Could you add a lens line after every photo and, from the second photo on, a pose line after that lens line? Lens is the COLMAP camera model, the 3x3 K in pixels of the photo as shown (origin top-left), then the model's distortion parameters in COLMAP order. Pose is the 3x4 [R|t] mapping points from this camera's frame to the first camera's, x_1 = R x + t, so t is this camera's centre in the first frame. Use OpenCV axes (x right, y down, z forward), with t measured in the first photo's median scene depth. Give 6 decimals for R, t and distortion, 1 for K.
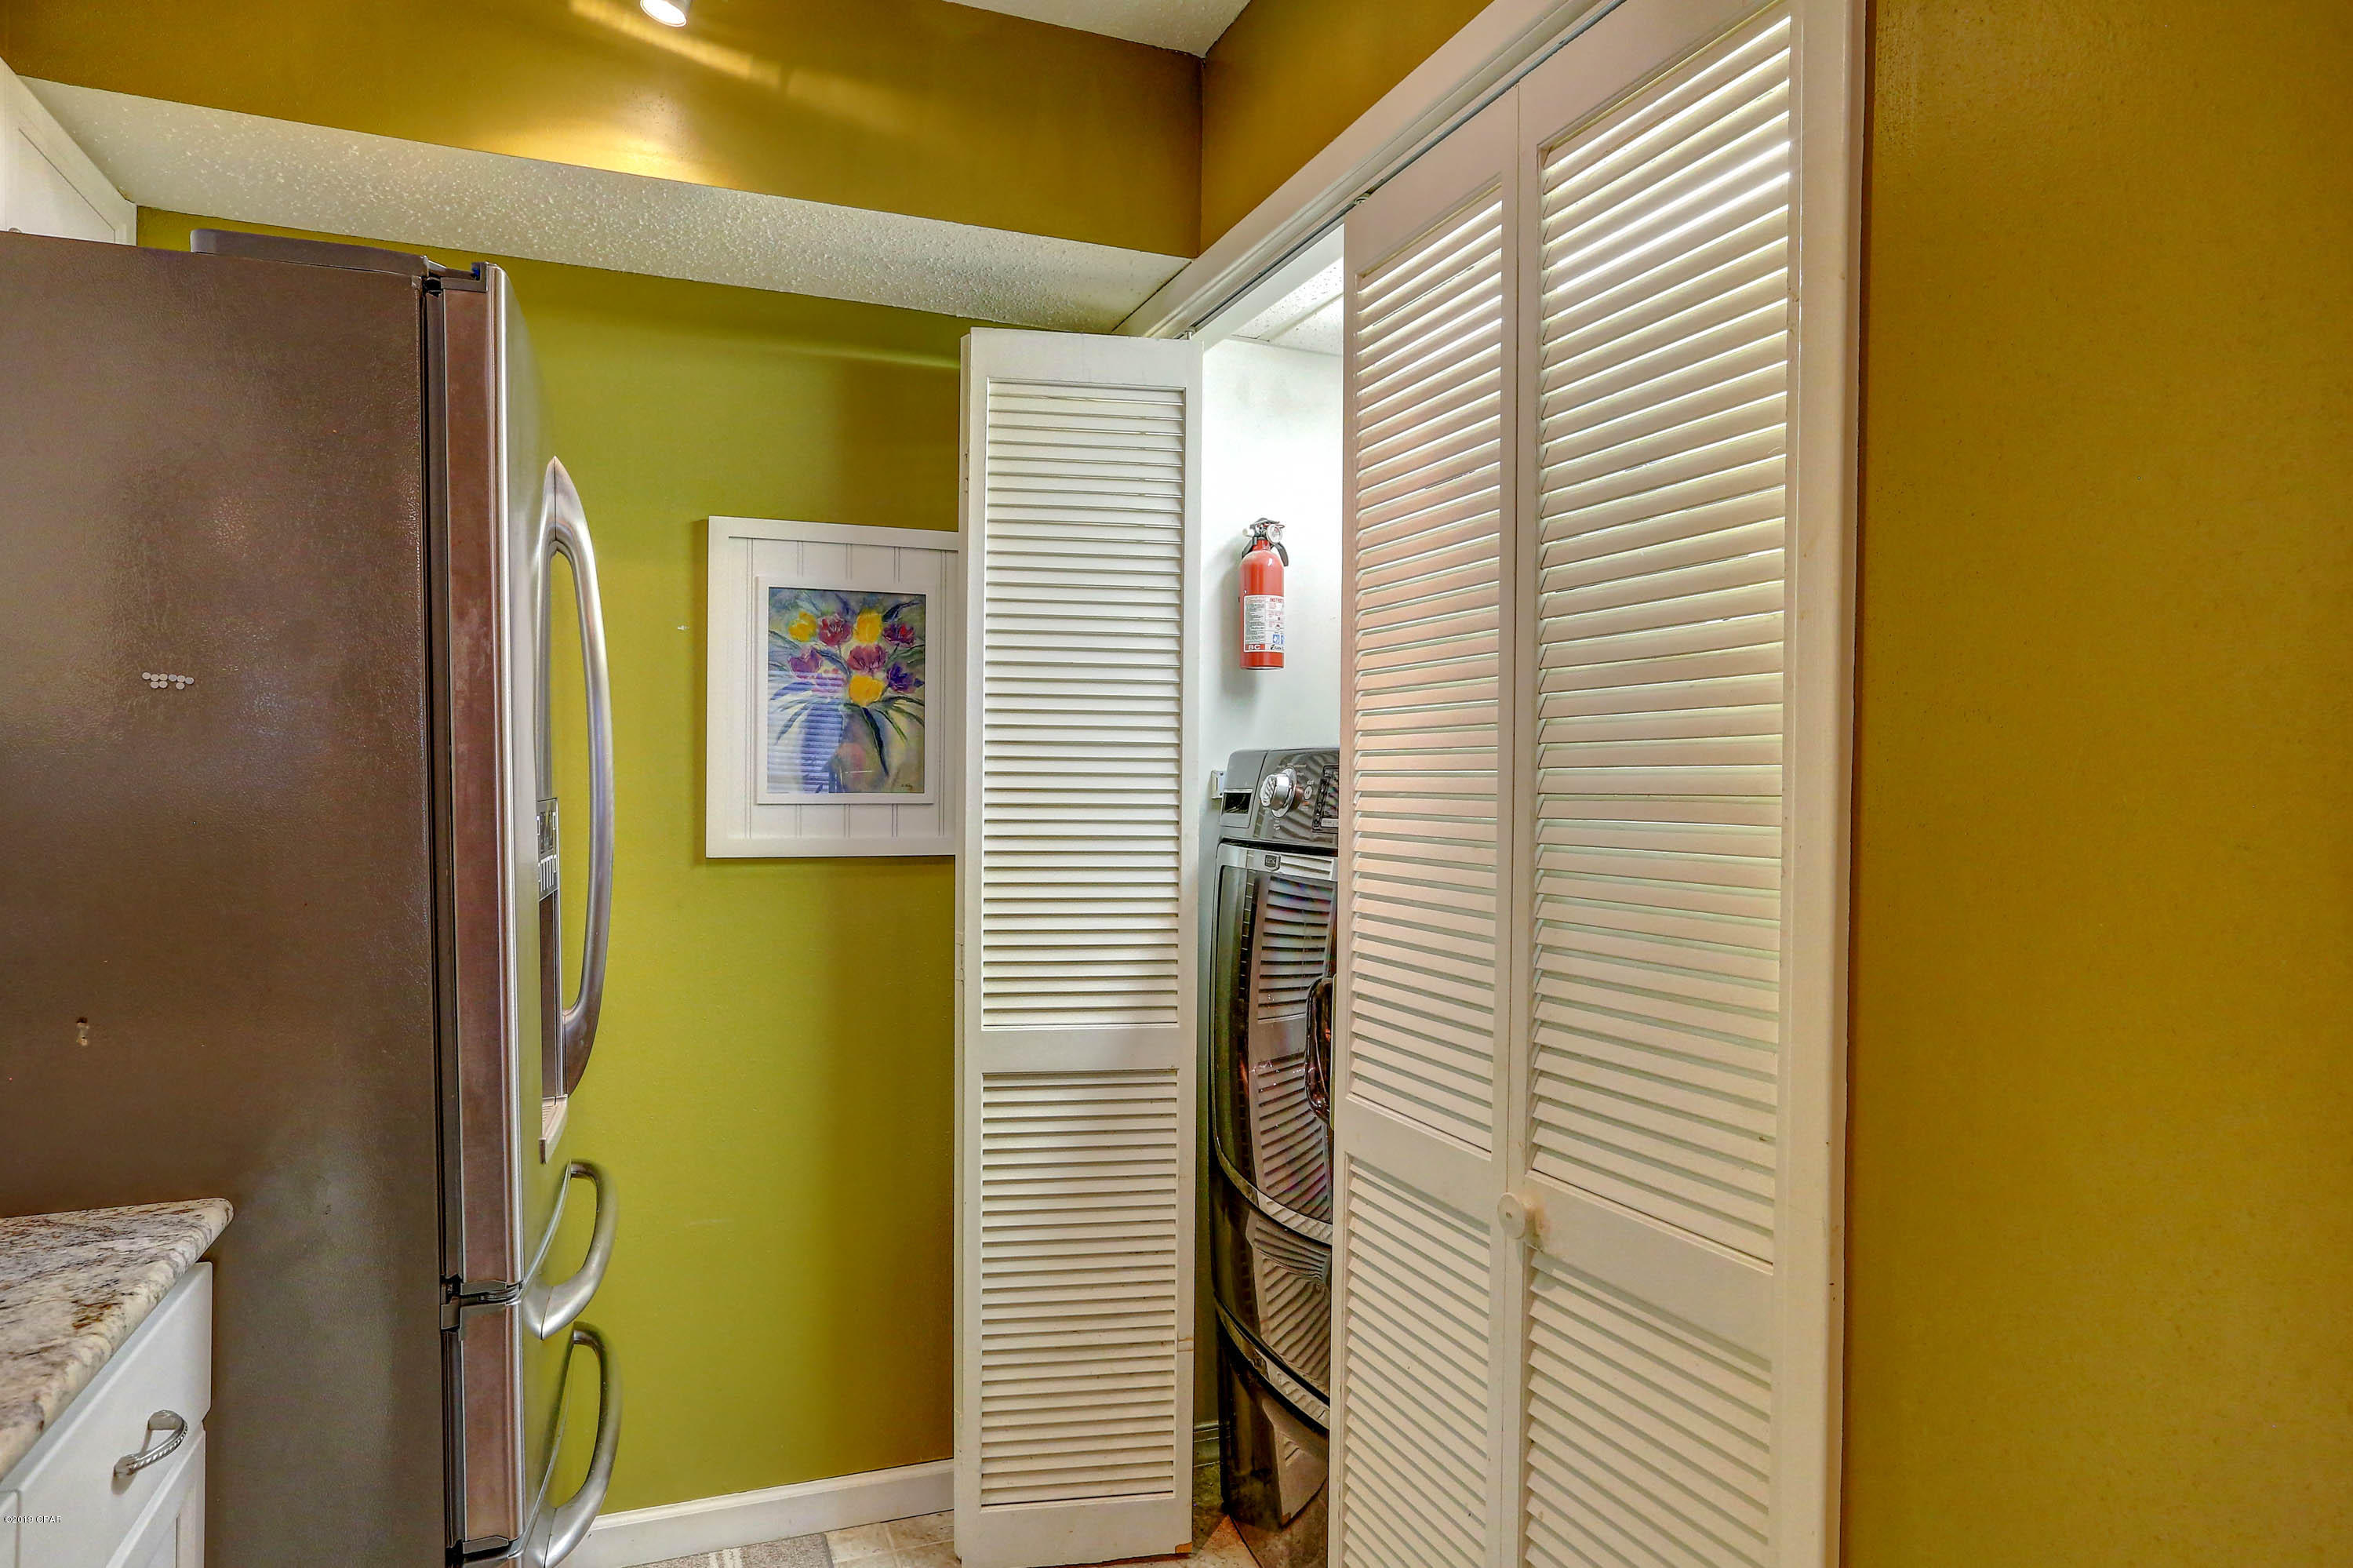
lens RADIAL K [[1405.8, 0, 1190.3], [0, 1405.8, 786.9], [0, 0, 1]] dist [-0.037405, 0.037163]
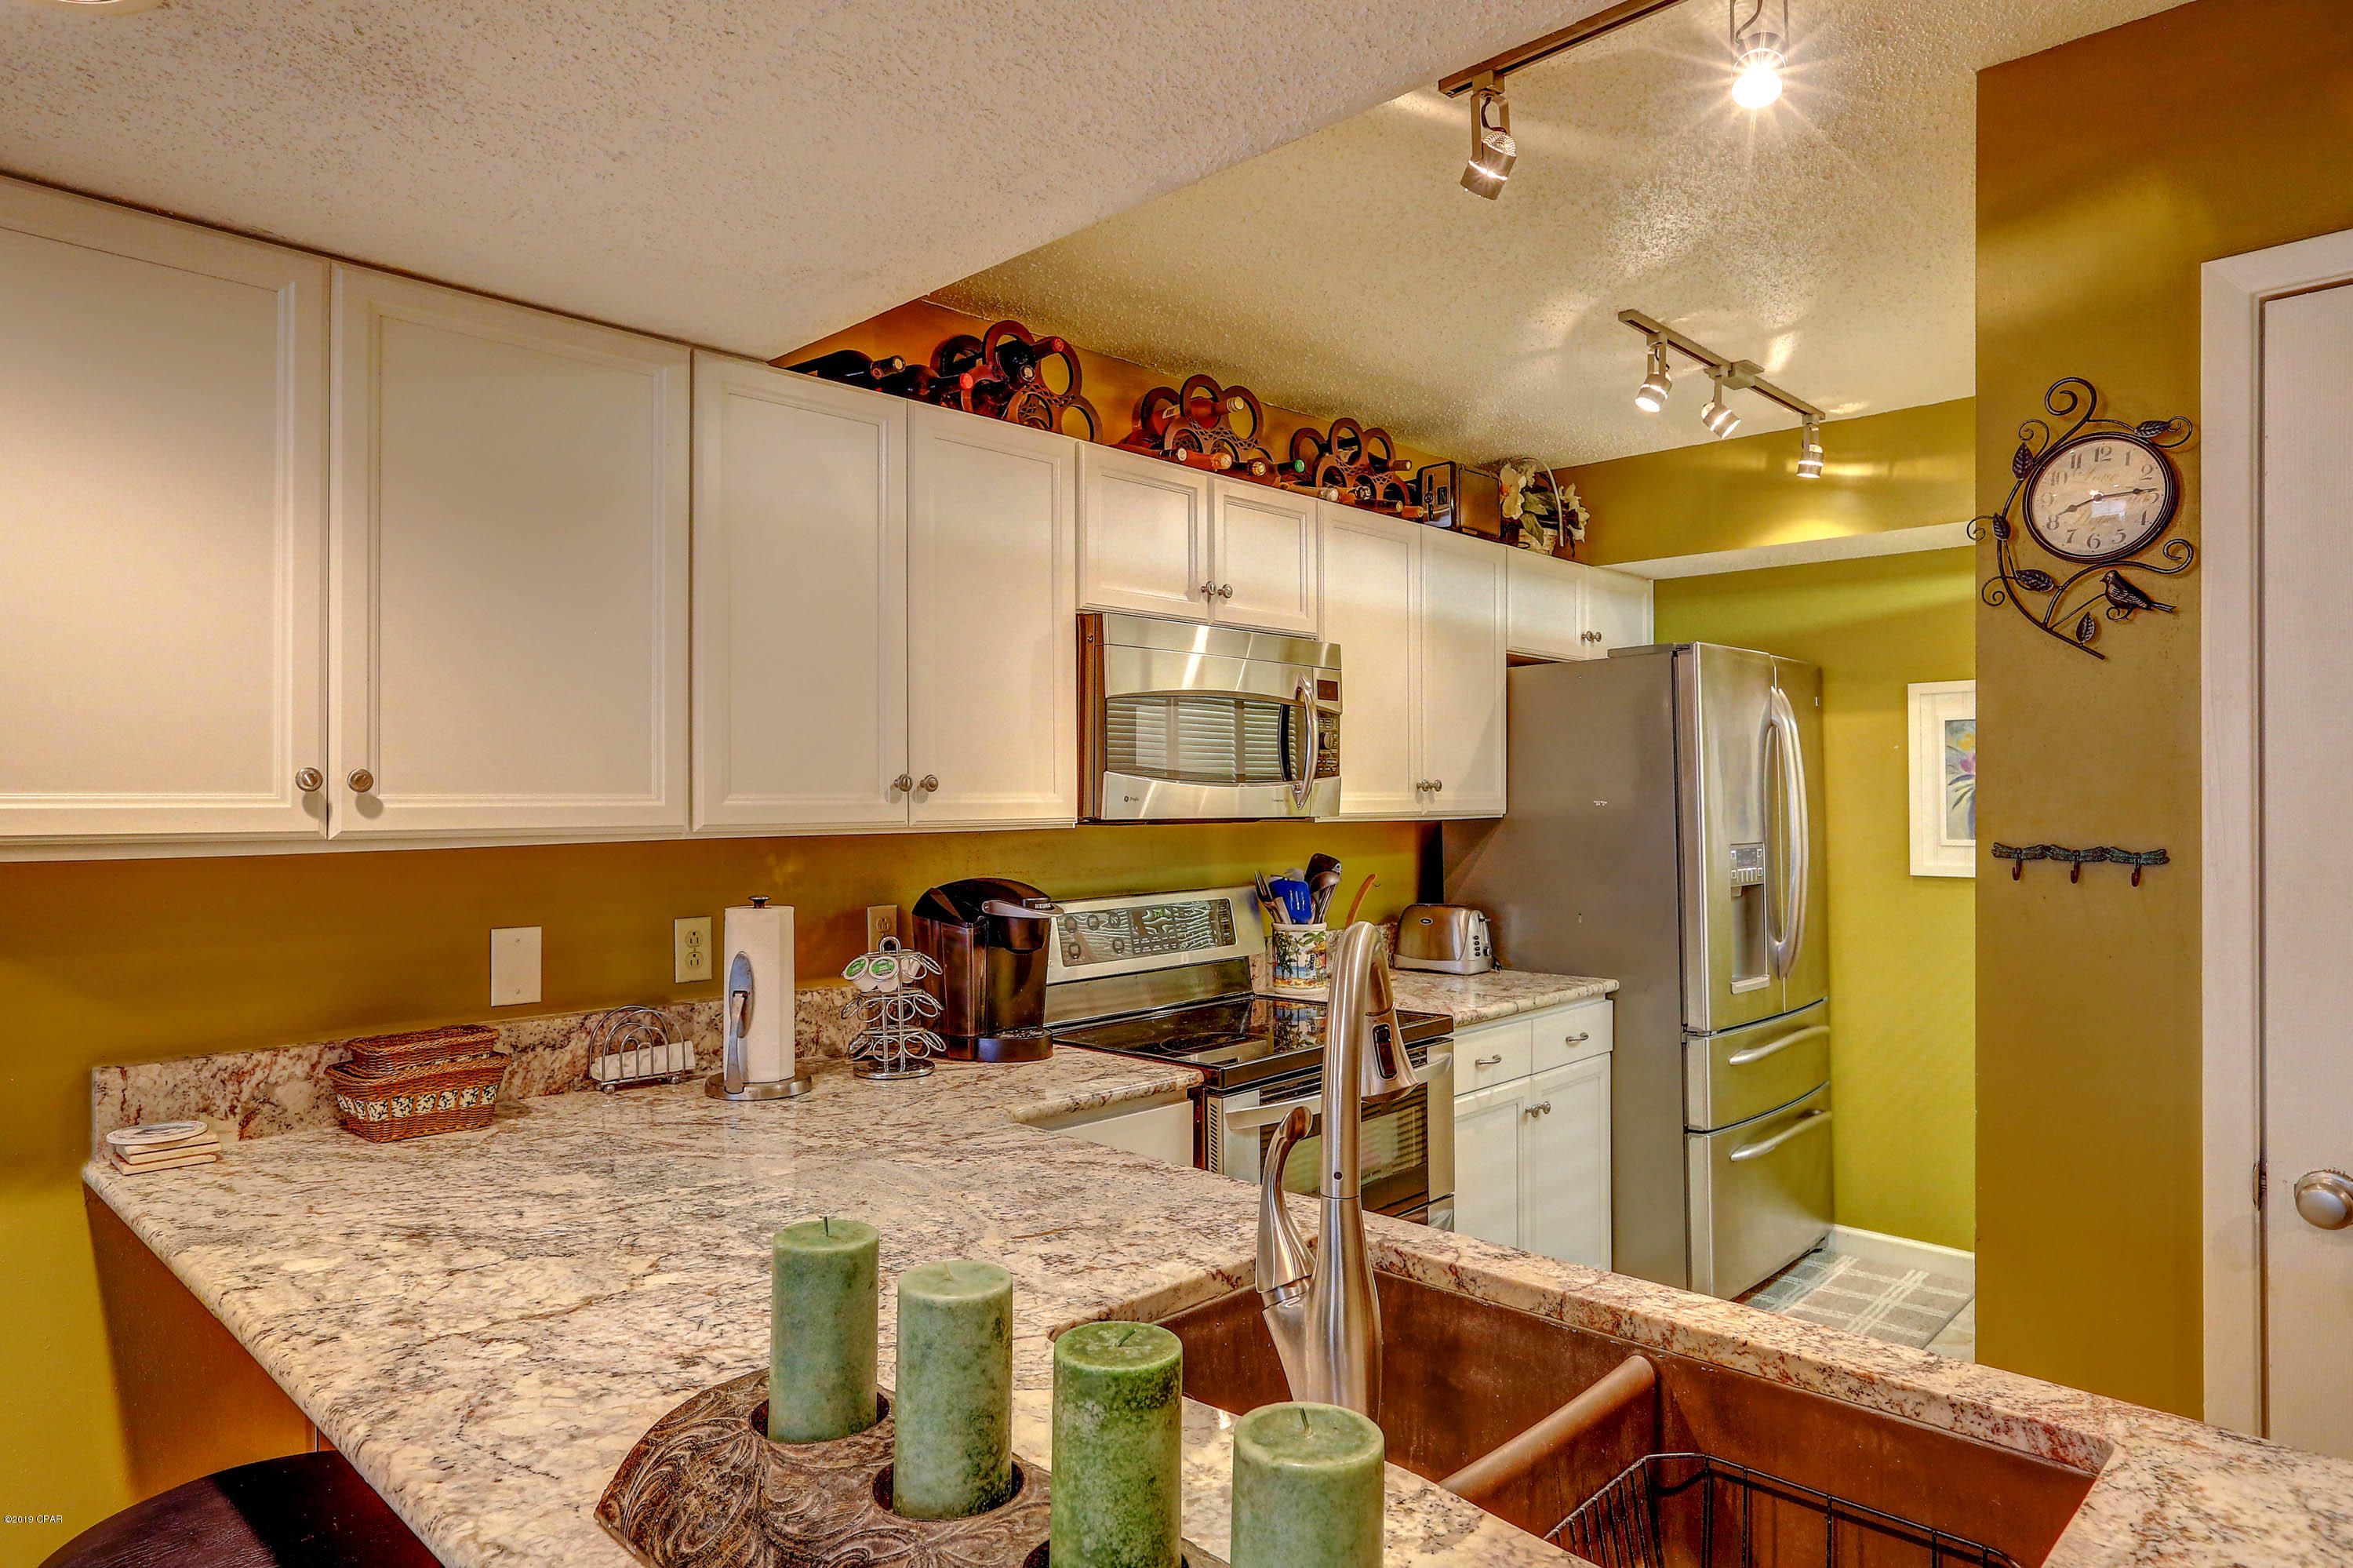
lens RADIAL K [[1405.8, 0, 1173.1], [0, 1405.8, 791.5], [0, 0, 1]] dist [-0.037405, 0.037163]
pose [[0.405098, -0.012382, -0.914189, 0.885126], [0.000898, 0.999913, -0.013145, -0.033476], [0.914273, 0.004504, 0.405074, -0.567703]]
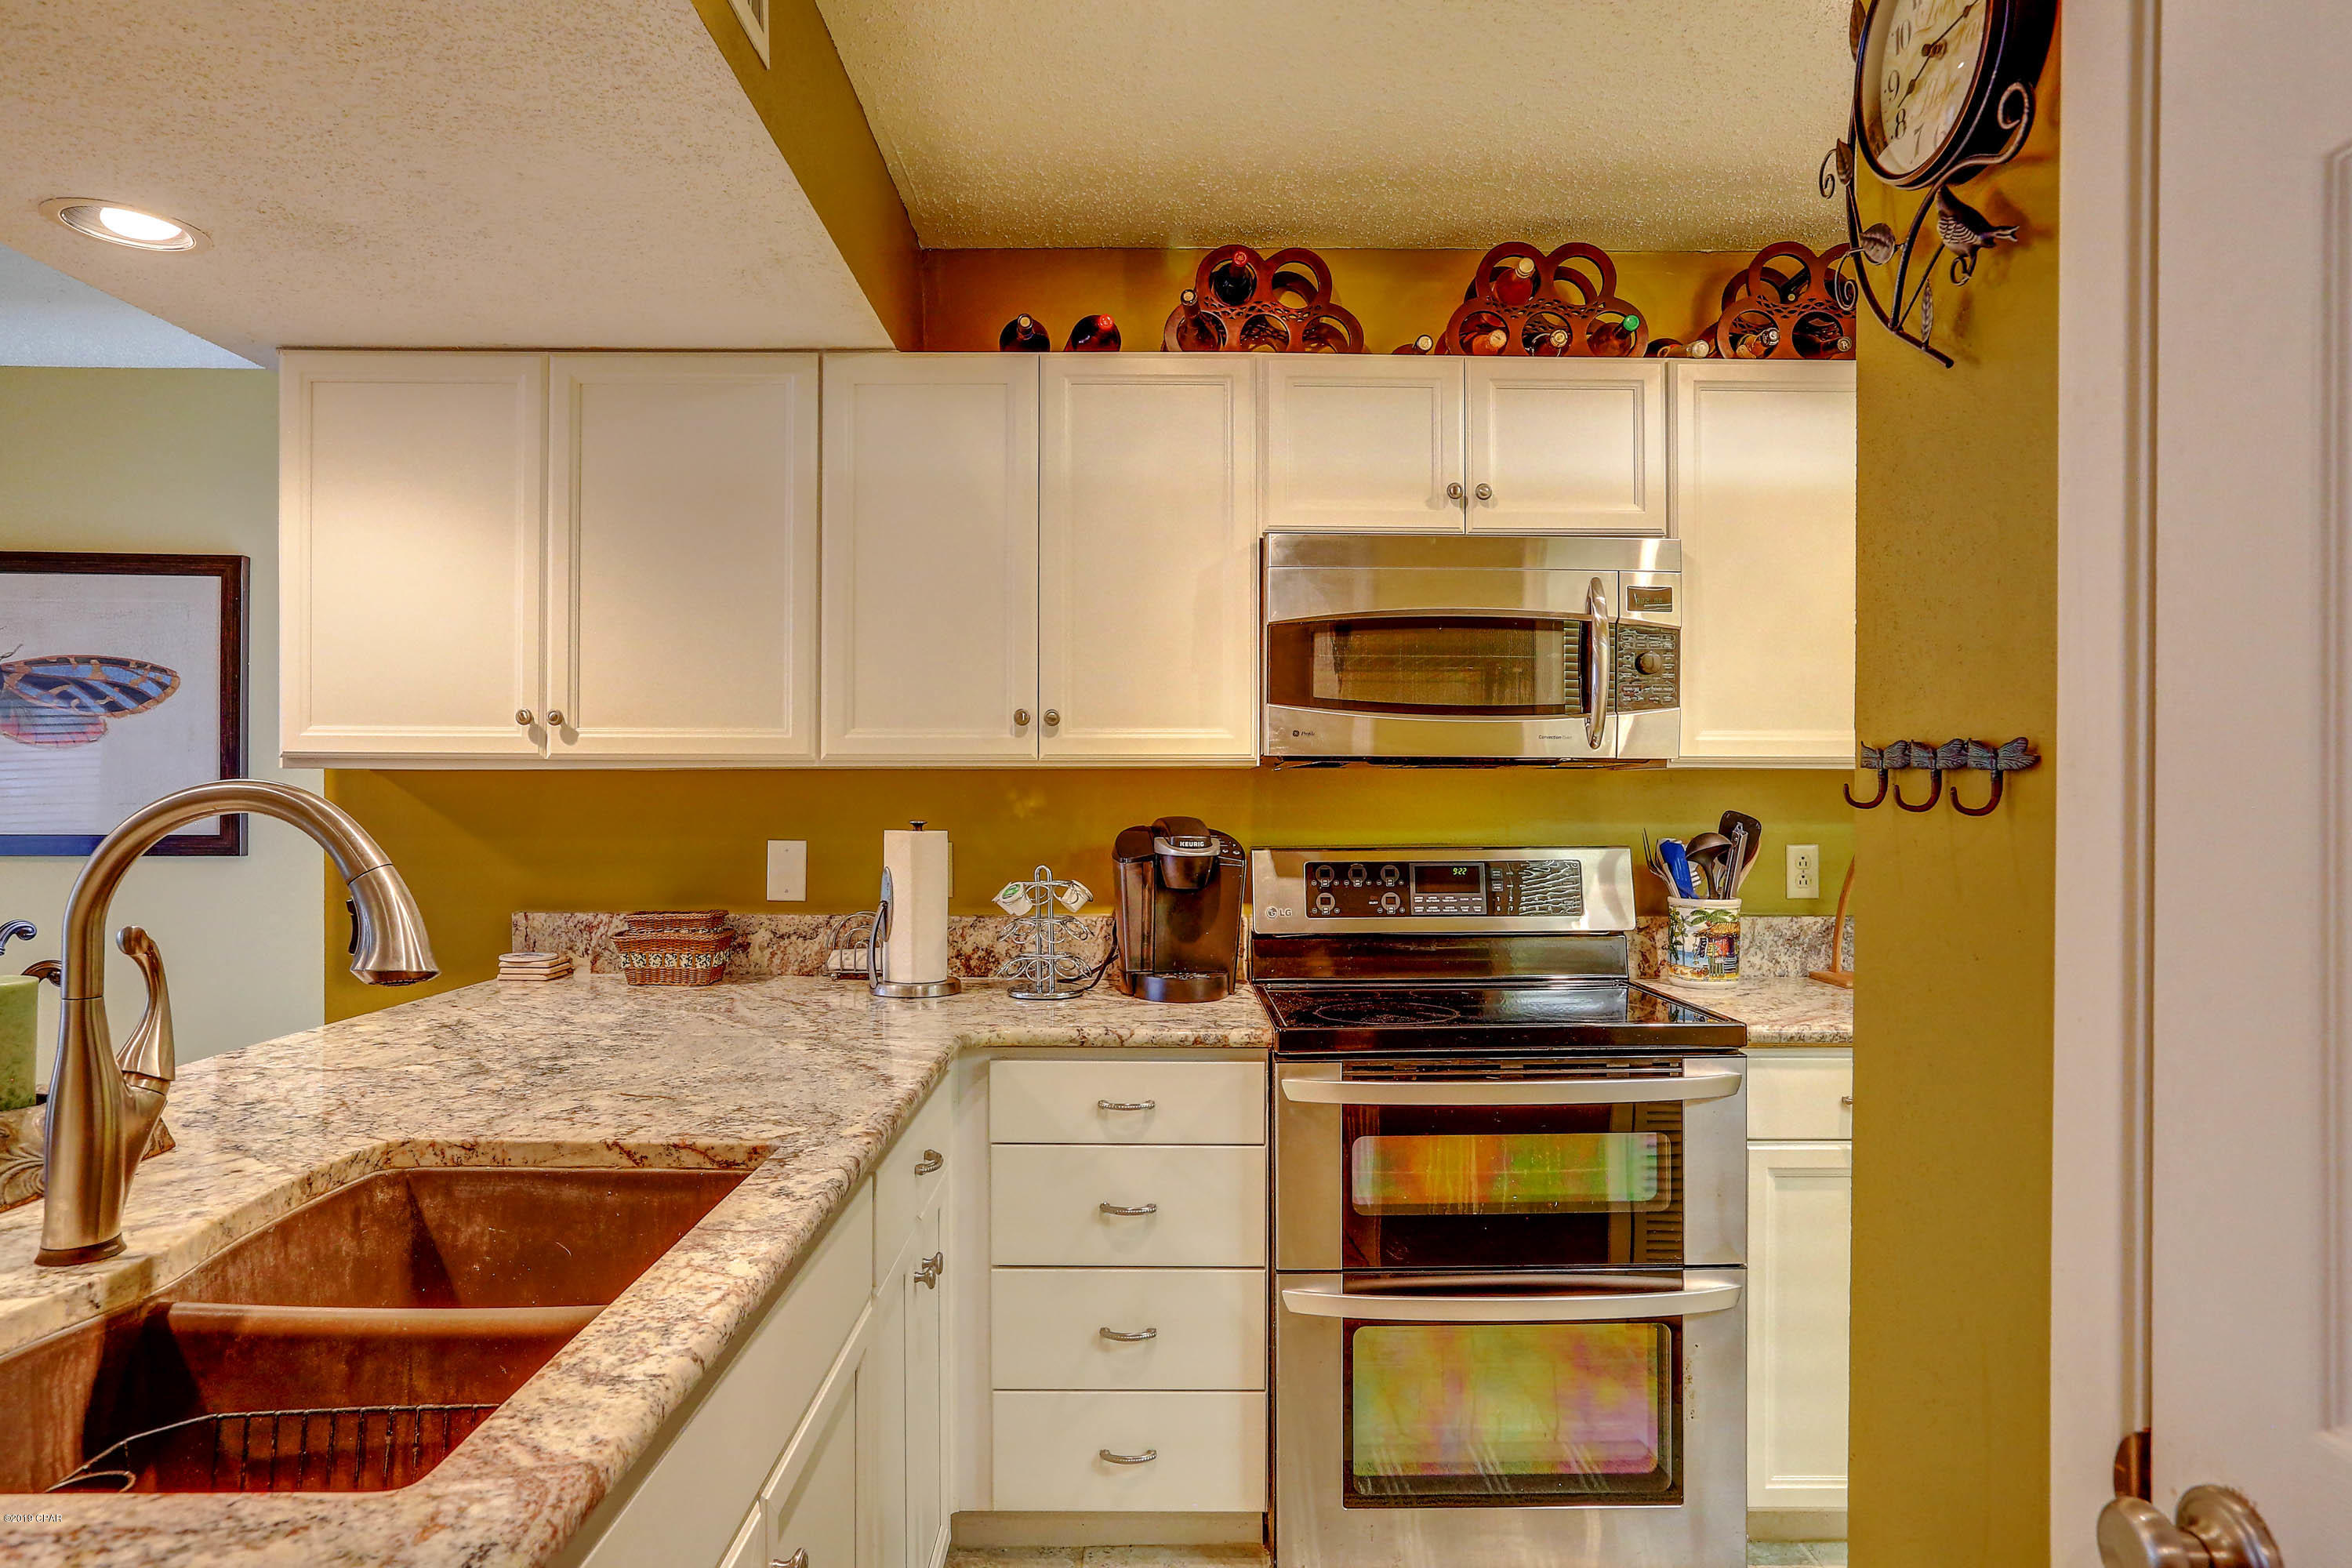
lens RADIAL K [[1405.2, 0, 1174.6], [0, 1405.2, 787.7], [0, 0, 1]] dist [-0.037405, 0.037163]
pose [[-0.369326, -0.011786, -0.929225, 0.829890], [-0.011335, 0.999902, -0.008177, 0.009028], [0.929231, 0.007513, -0.369424, 0.196571]]
